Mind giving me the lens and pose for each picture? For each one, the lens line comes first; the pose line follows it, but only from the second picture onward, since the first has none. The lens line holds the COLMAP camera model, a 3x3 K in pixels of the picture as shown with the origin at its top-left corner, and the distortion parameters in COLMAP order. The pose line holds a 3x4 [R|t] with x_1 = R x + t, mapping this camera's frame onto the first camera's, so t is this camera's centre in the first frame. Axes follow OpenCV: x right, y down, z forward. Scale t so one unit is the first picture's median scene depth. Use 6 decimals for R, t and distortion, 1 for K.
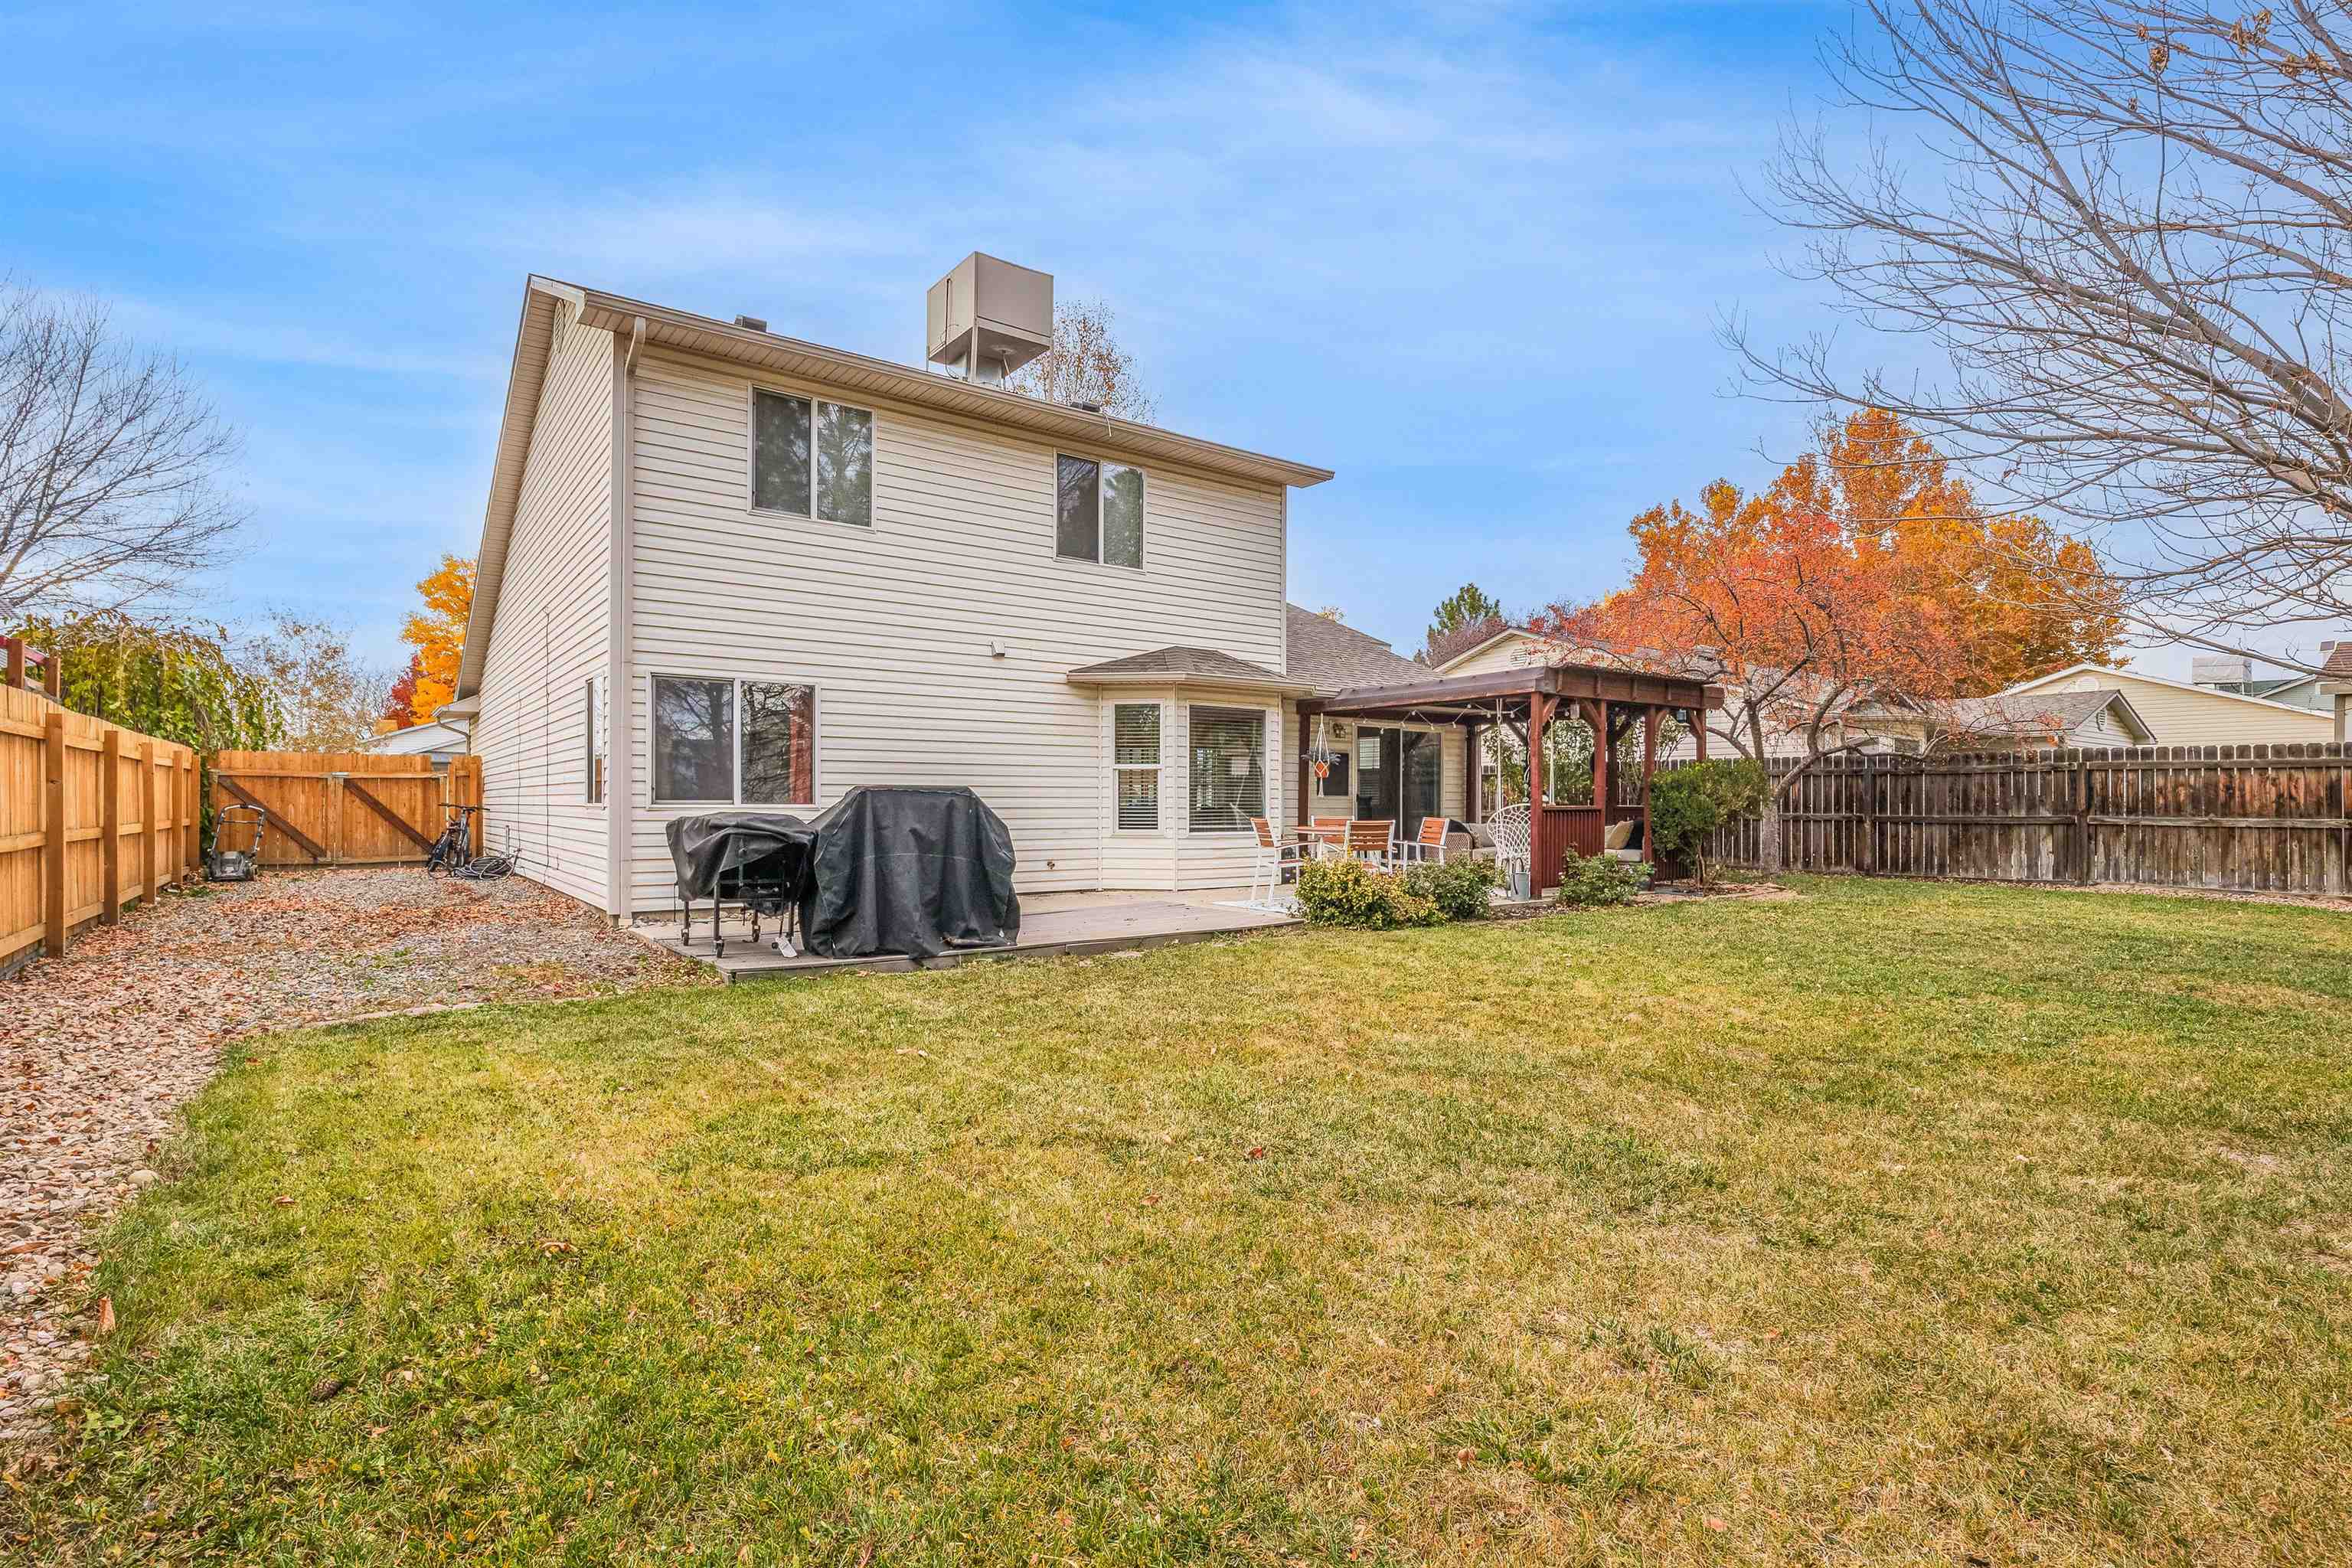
lens RADIAL K [[1172.2, 0, 1176.0], [0, 1172.2, 784.0], [0, 0, 1]] dist [-0.000538, 0.000140]
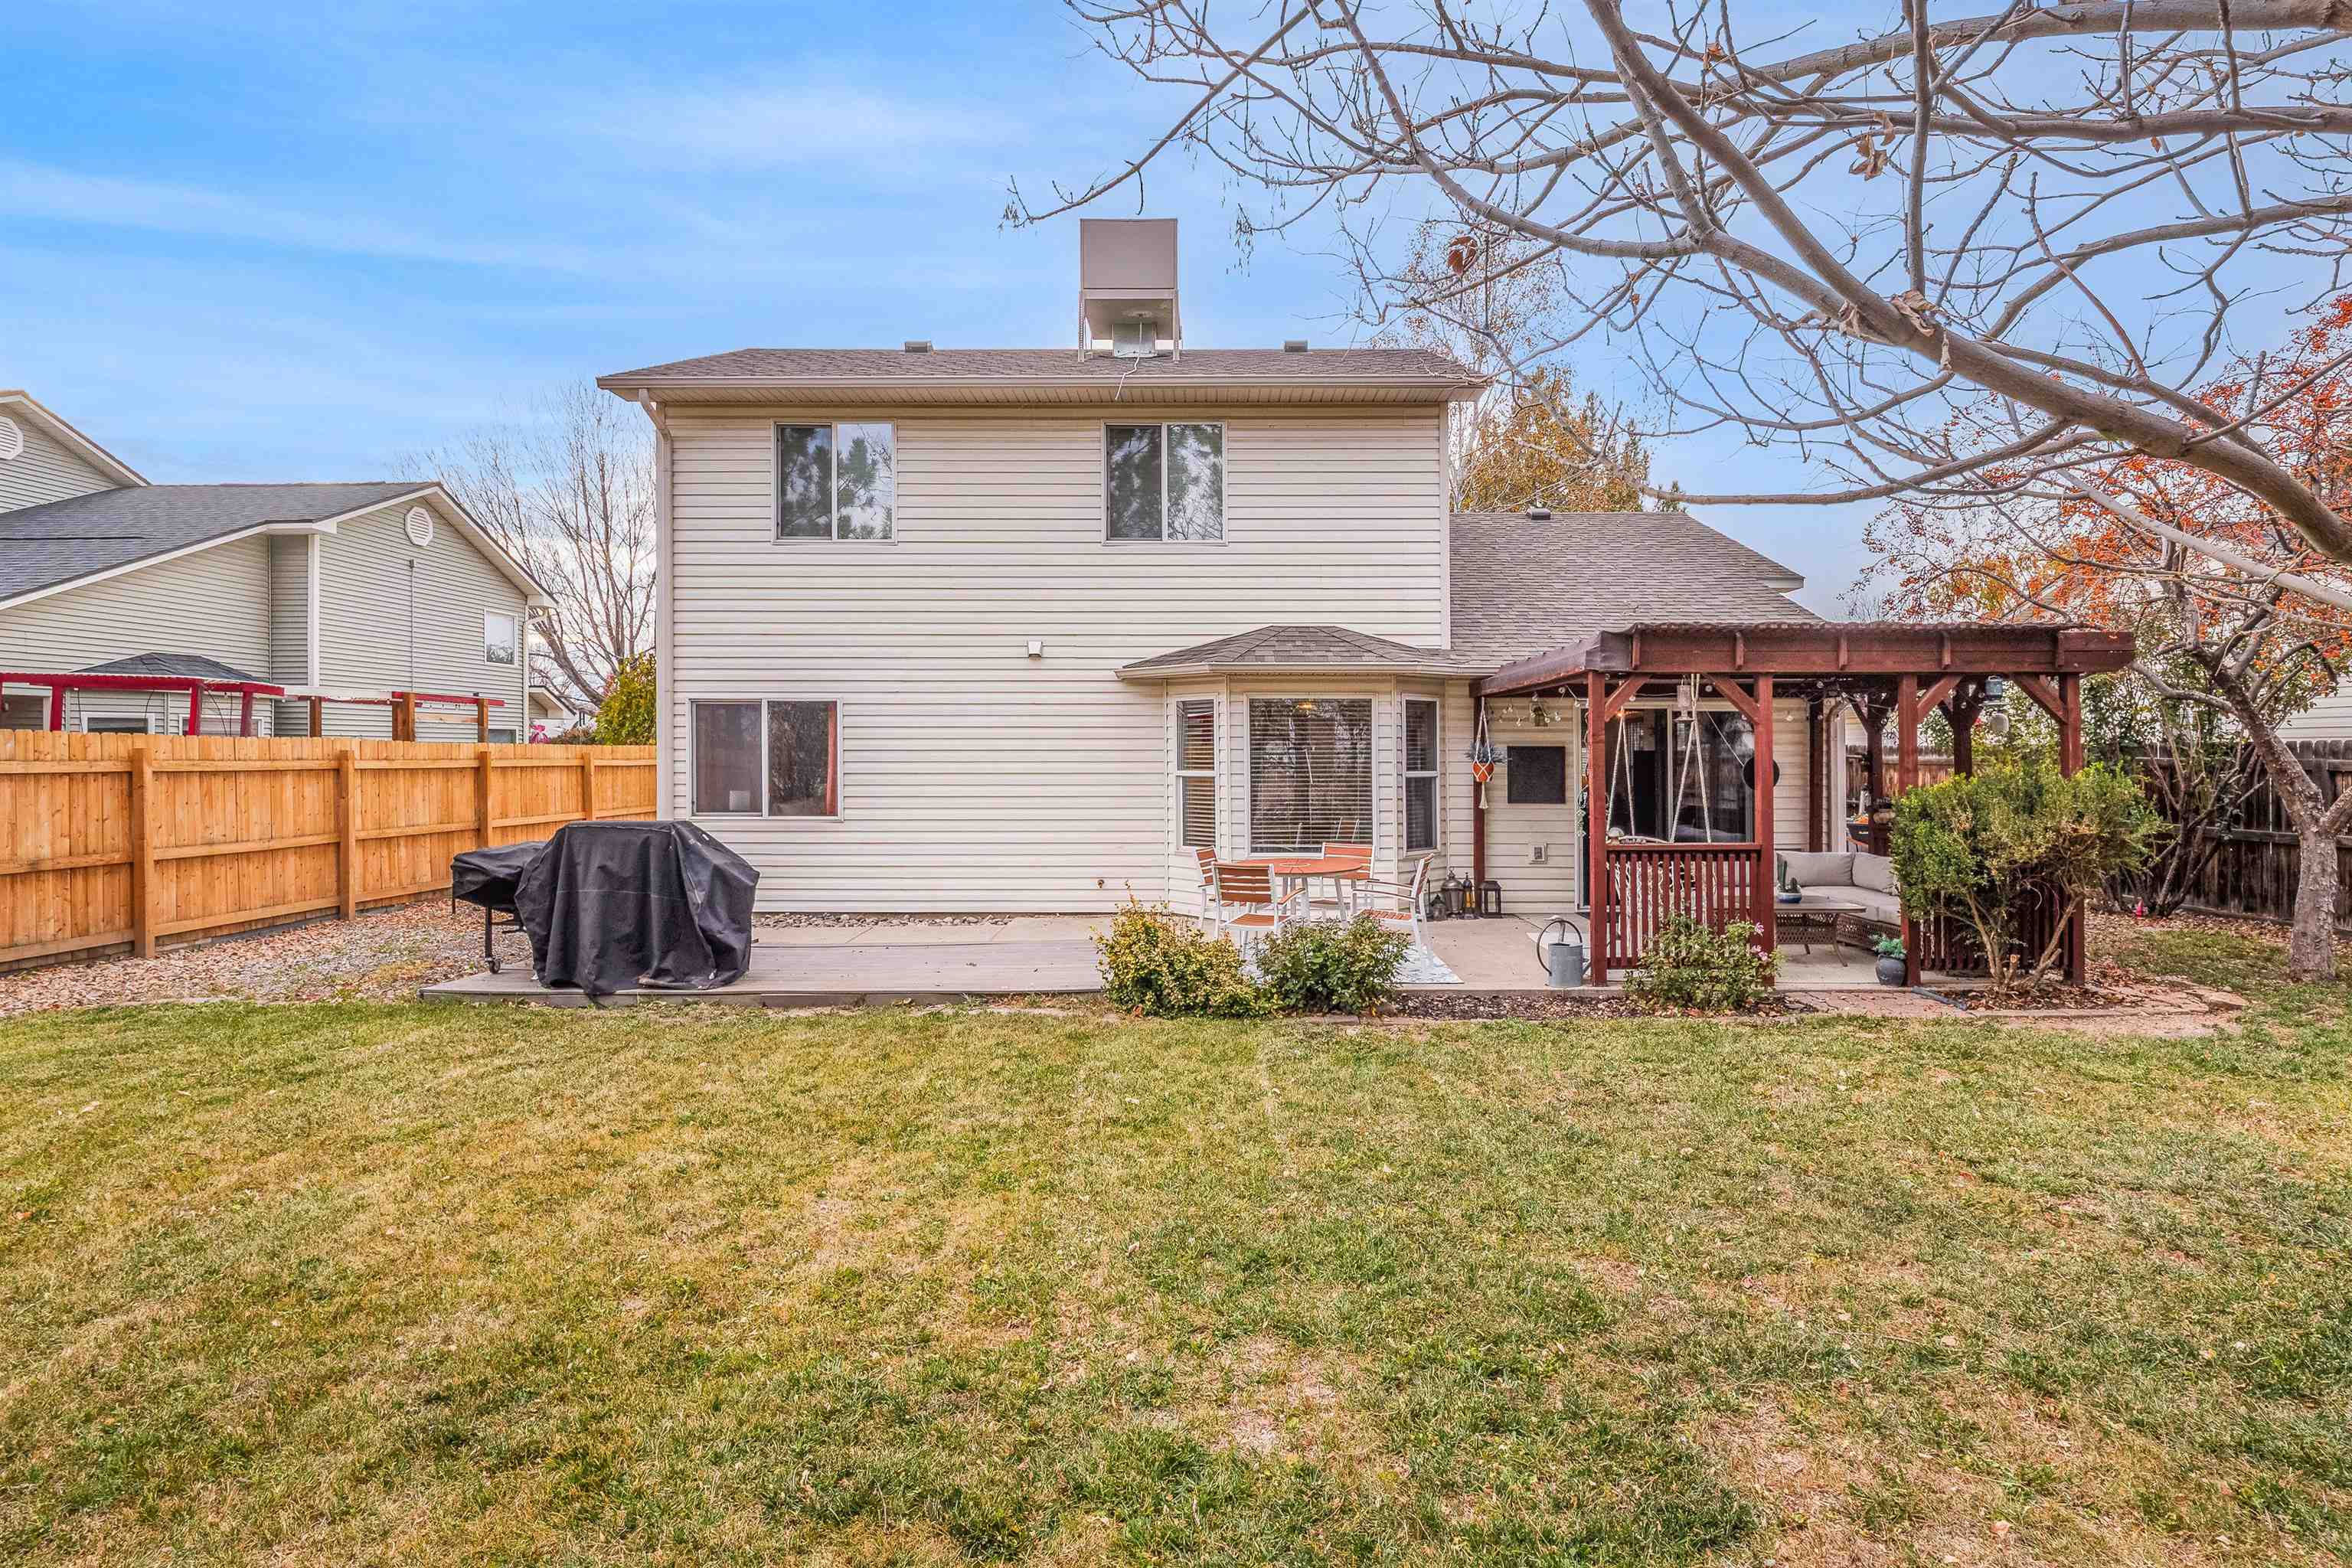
lens RADIAL K [[1189.7, 0, 1196.8], [0, 1189.7, 748.1], [0, 0, 1]] dist [-0.005013, -0.000836]
pose [[0.798849, -0.006951, -0.601491, 0.573703], [0.012778, 0.999904, 0.005416, -0.044270], [0.601396, -0.012013, 0.798861, 0.353175]]
